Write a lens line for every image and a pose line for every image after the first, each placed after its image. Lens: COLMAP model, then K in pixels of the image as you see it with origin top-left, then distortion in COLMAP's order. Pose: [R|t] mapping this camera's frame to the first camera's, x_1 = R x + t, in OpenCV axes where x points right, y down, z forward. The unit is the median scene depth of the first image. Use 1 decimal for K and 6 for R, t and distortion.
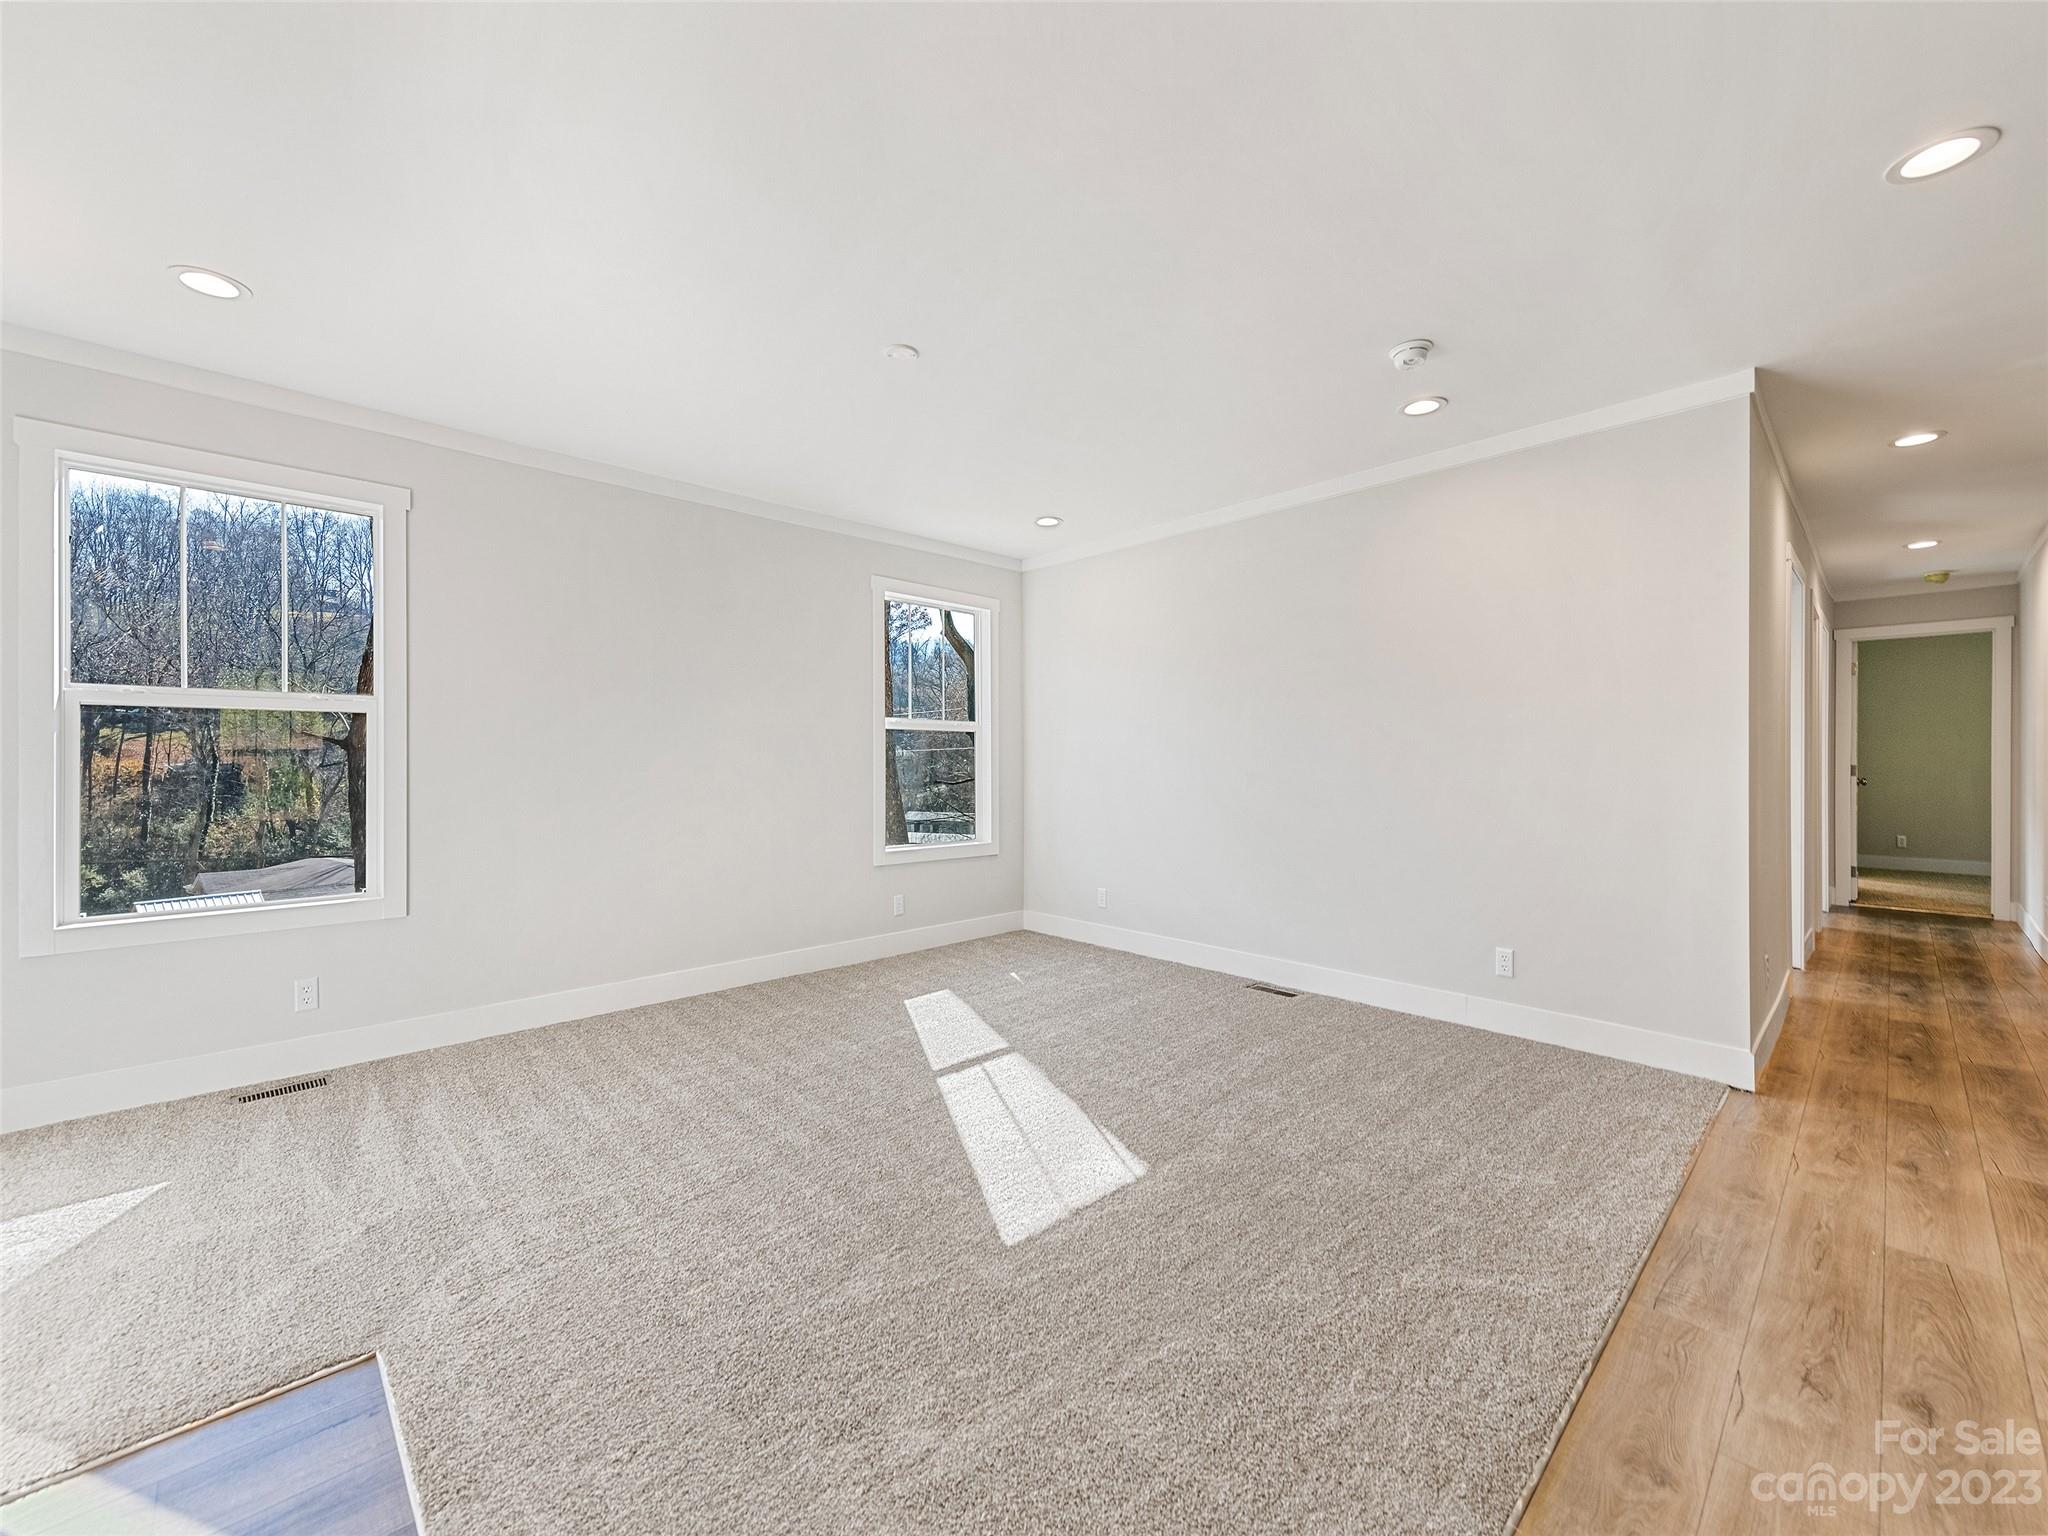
lens RADIAL K [[808.4, 0, 1024.0], [0, 808.4, 768.0], [0, 0, 1]] dist [-0.000101, -0.000061]
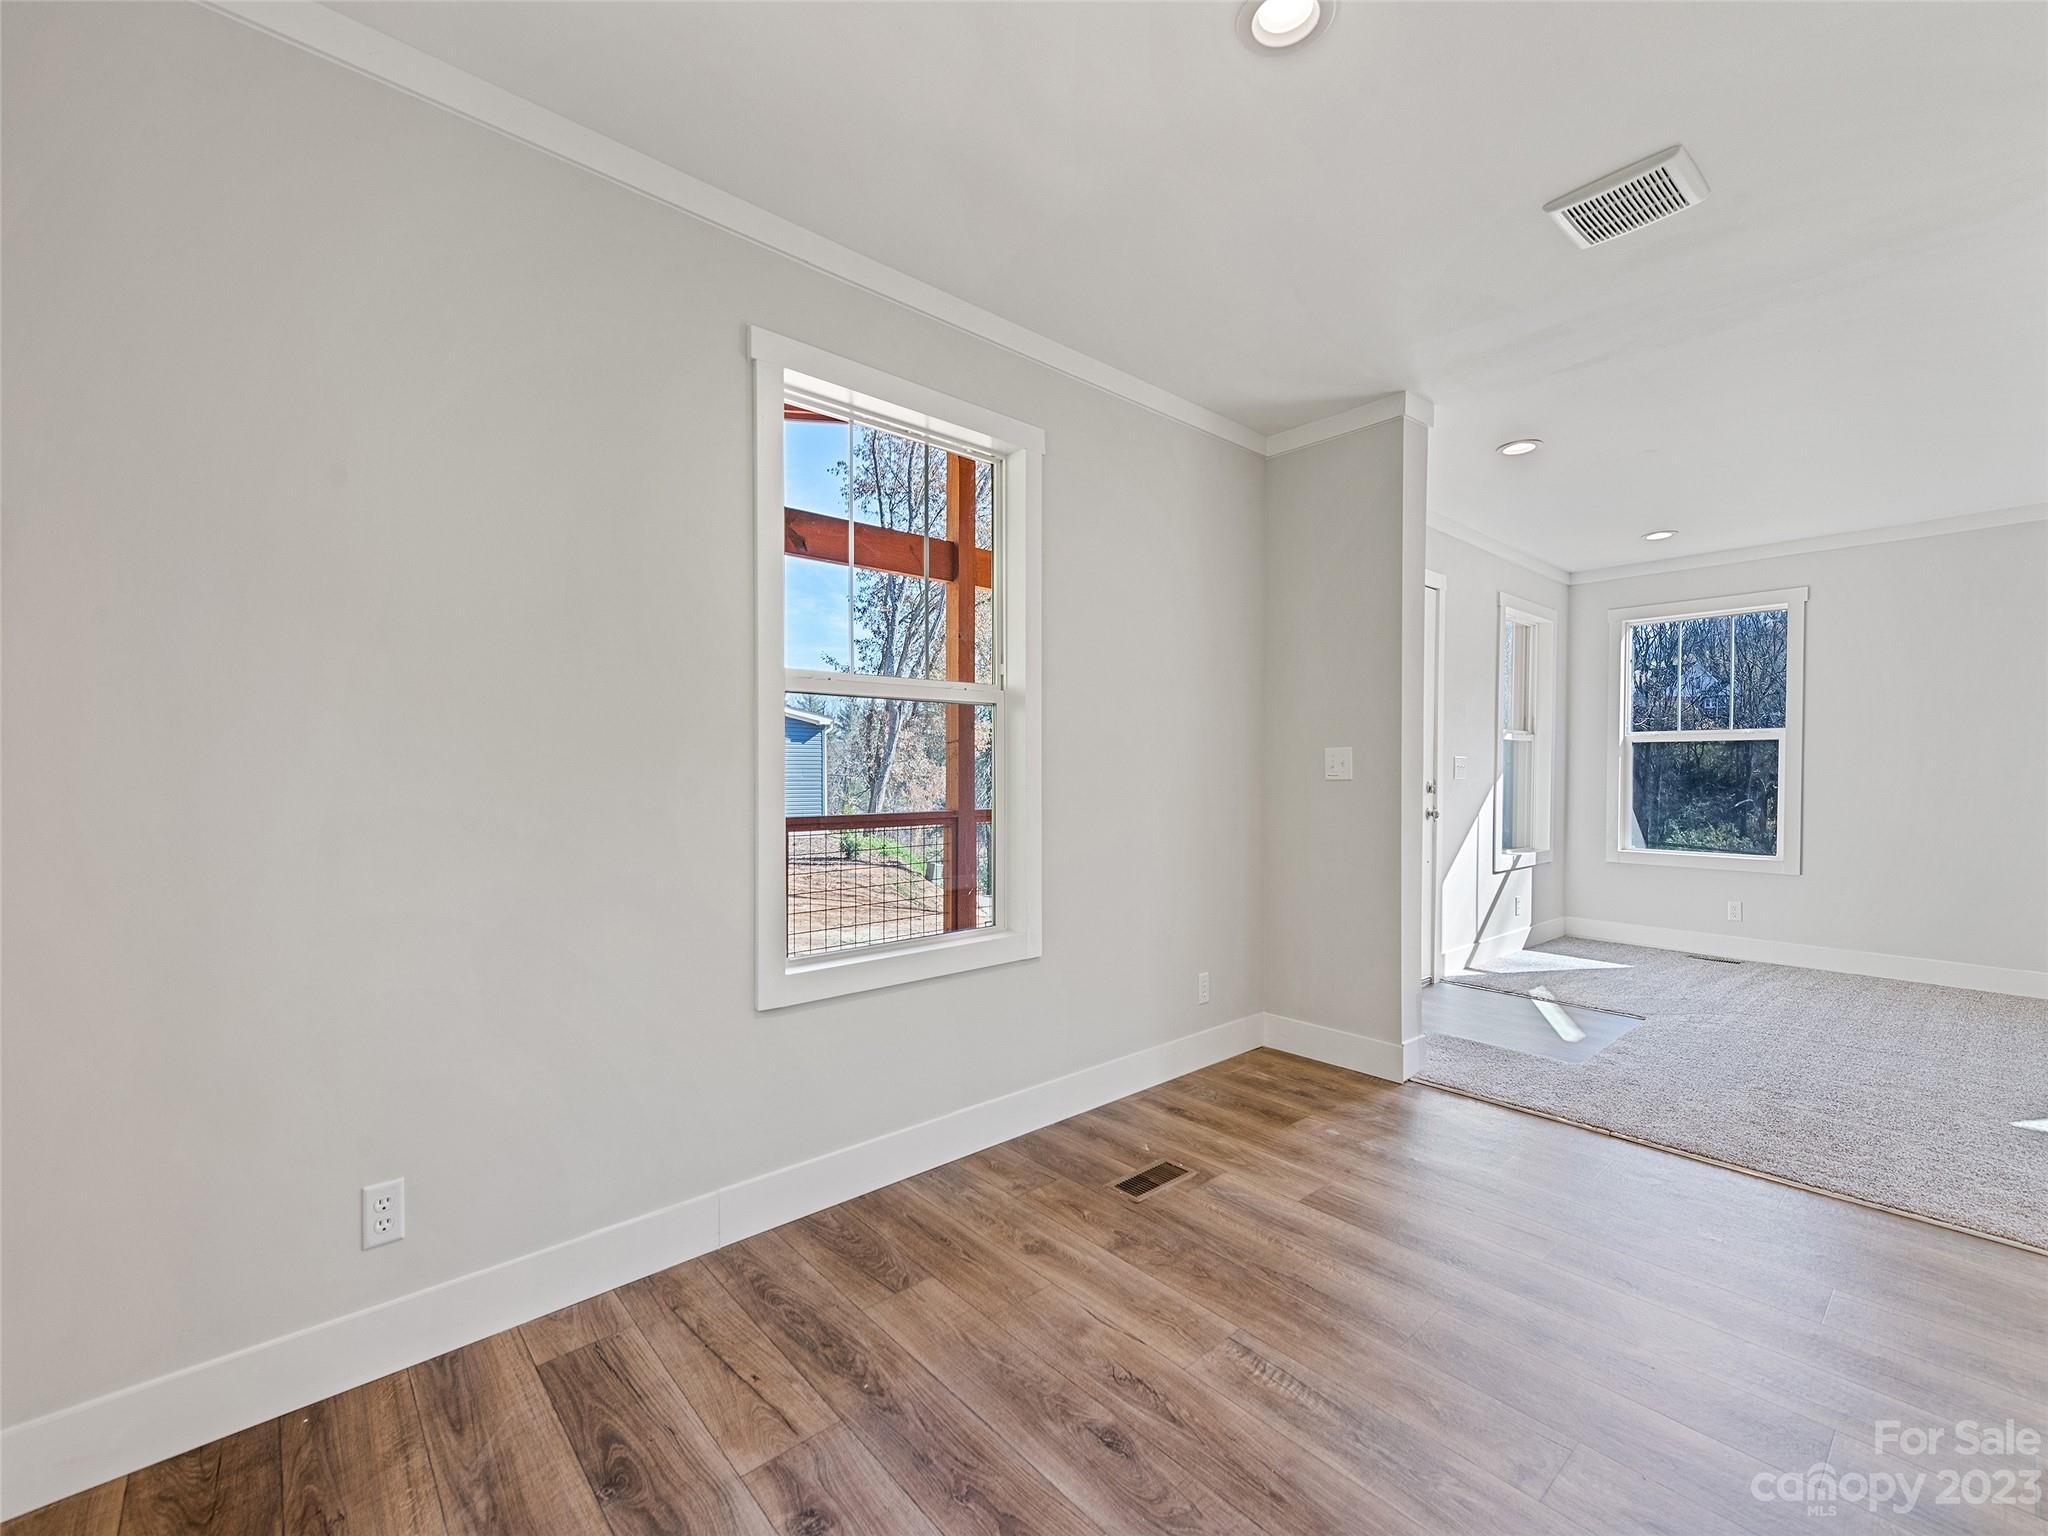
lens RADIAL K [[866.2, 0, 1024.0], [0, 866.2, 768.0], [0, 0, 1]] dist [0.024402, -0.000076]
pose [[-0.023170, -0.007968, -0.999700, 1.820460], [-0.023948, 0.999686, -0.007413, -0.003366], [0.999445, 0.023769, -0.023353, 0.969227]]
